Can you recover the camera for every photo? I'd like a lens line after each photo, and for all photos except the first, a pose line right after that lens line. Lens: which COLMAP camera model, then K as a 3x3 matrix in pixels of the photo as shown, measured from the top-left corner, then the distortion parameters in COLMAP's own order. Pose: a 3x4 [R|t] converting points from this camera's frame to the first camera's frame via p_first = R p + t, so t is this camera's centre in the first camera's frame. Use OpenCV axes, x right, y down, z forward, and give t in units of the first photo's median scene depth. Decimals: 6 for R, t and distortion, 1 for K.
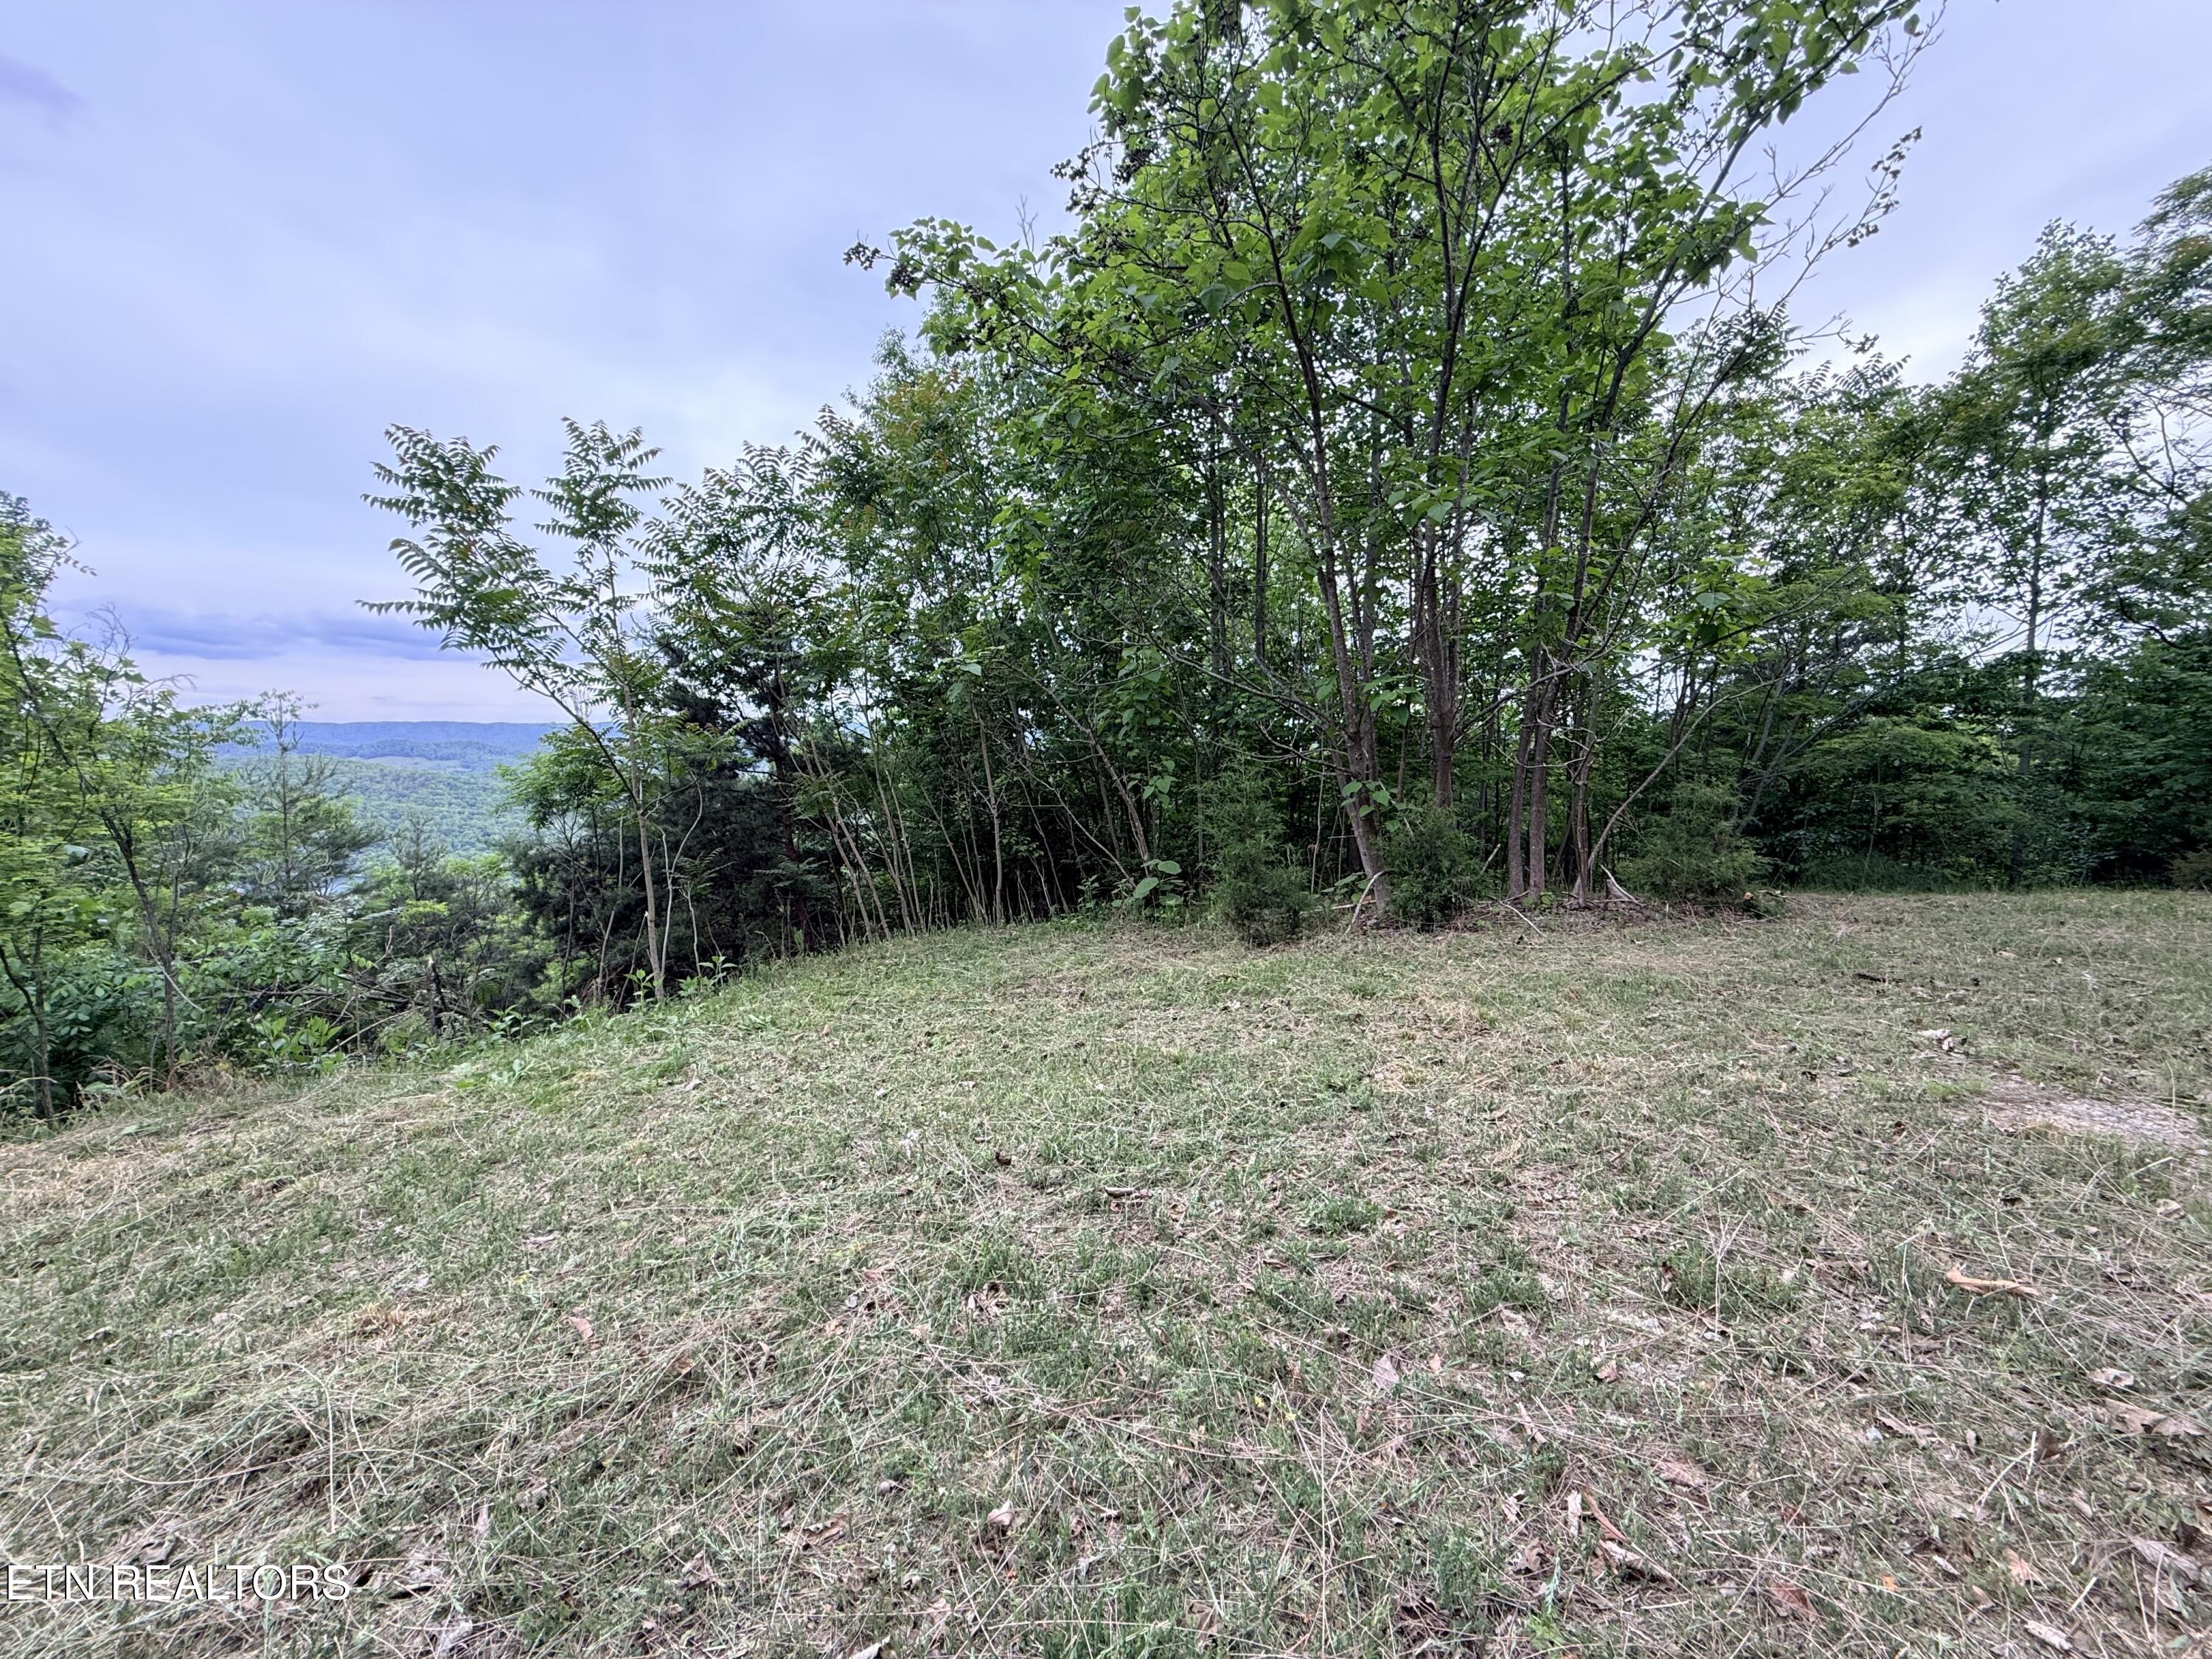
lens RADIAL K [[873.8, 0, 1108.3], [0, 873.8, 829.0], [0, 0, 1]] dist [0.001569, 0.000117]
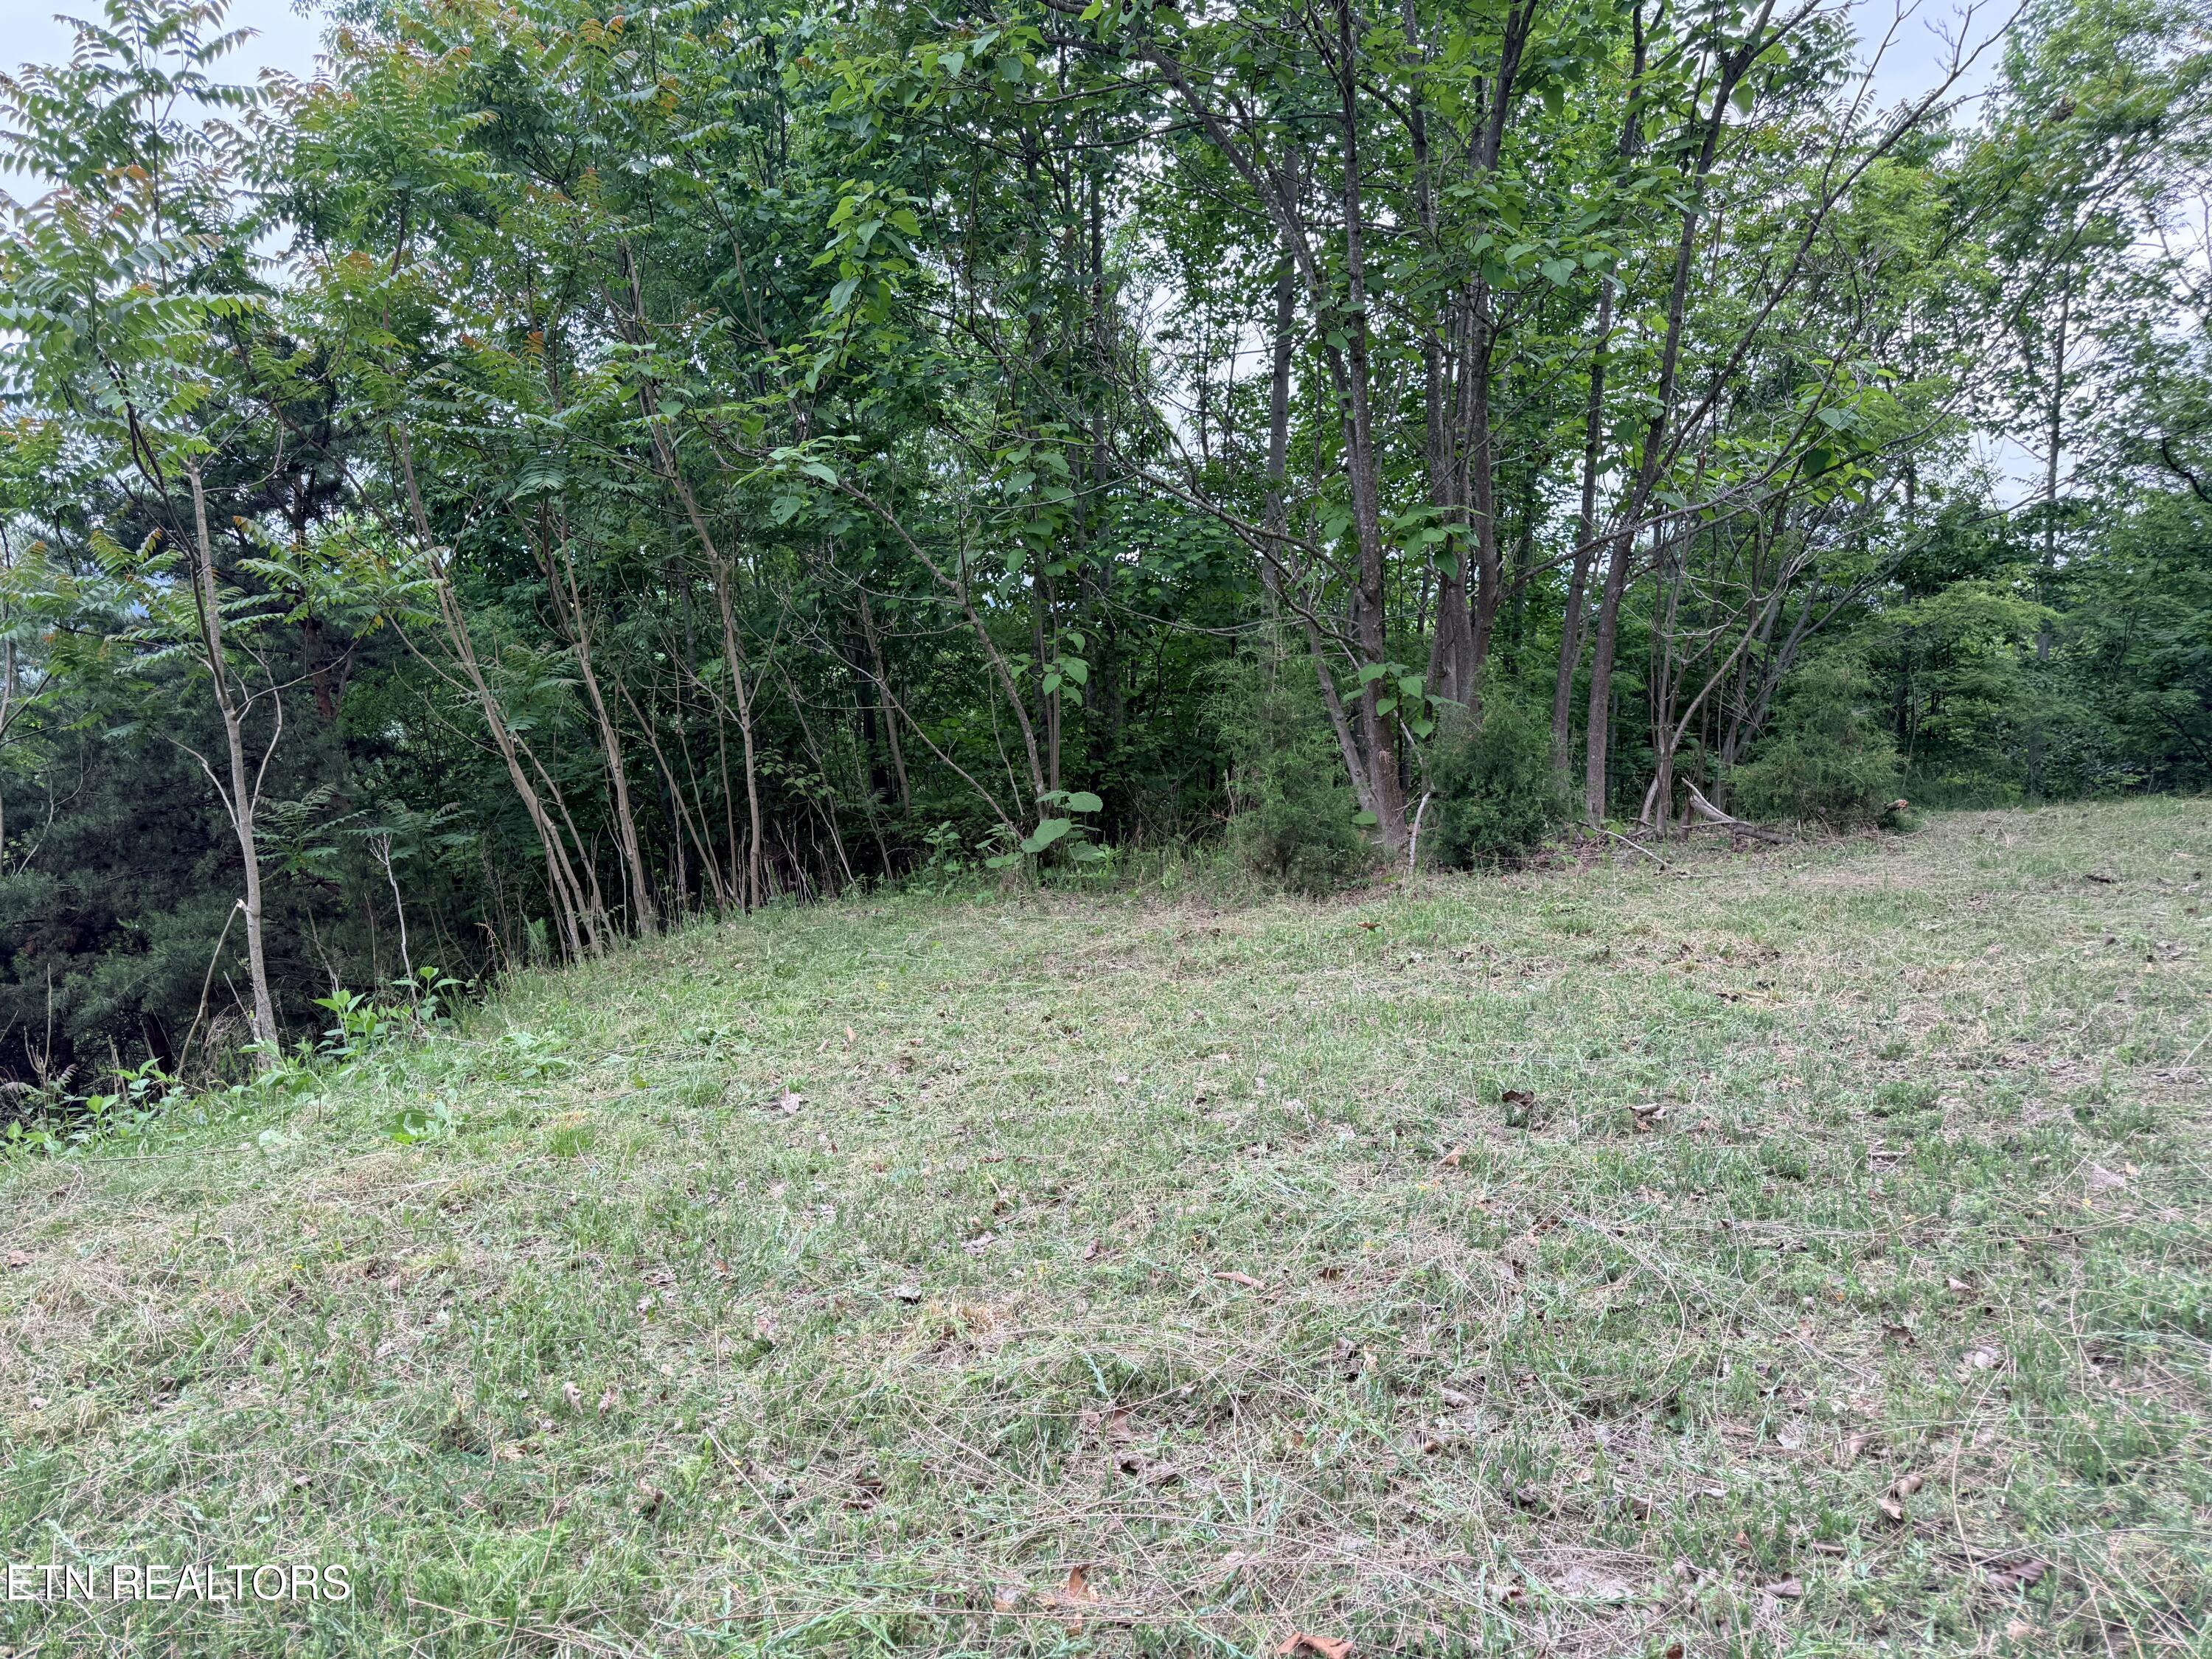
lens RADIAL K [[1558.3, 0, 1118.3], [0, 1558.3, 855.8], [0, 0, 1]] dist [0.064837, -0.070708]
pose [[0.946796, -0.038346, 0.319543, -0.258196], [0.022285, 0.998305, 0.053767, 0.021407], [-0.321063, -0.043785, 0.946045, -0.078949]]
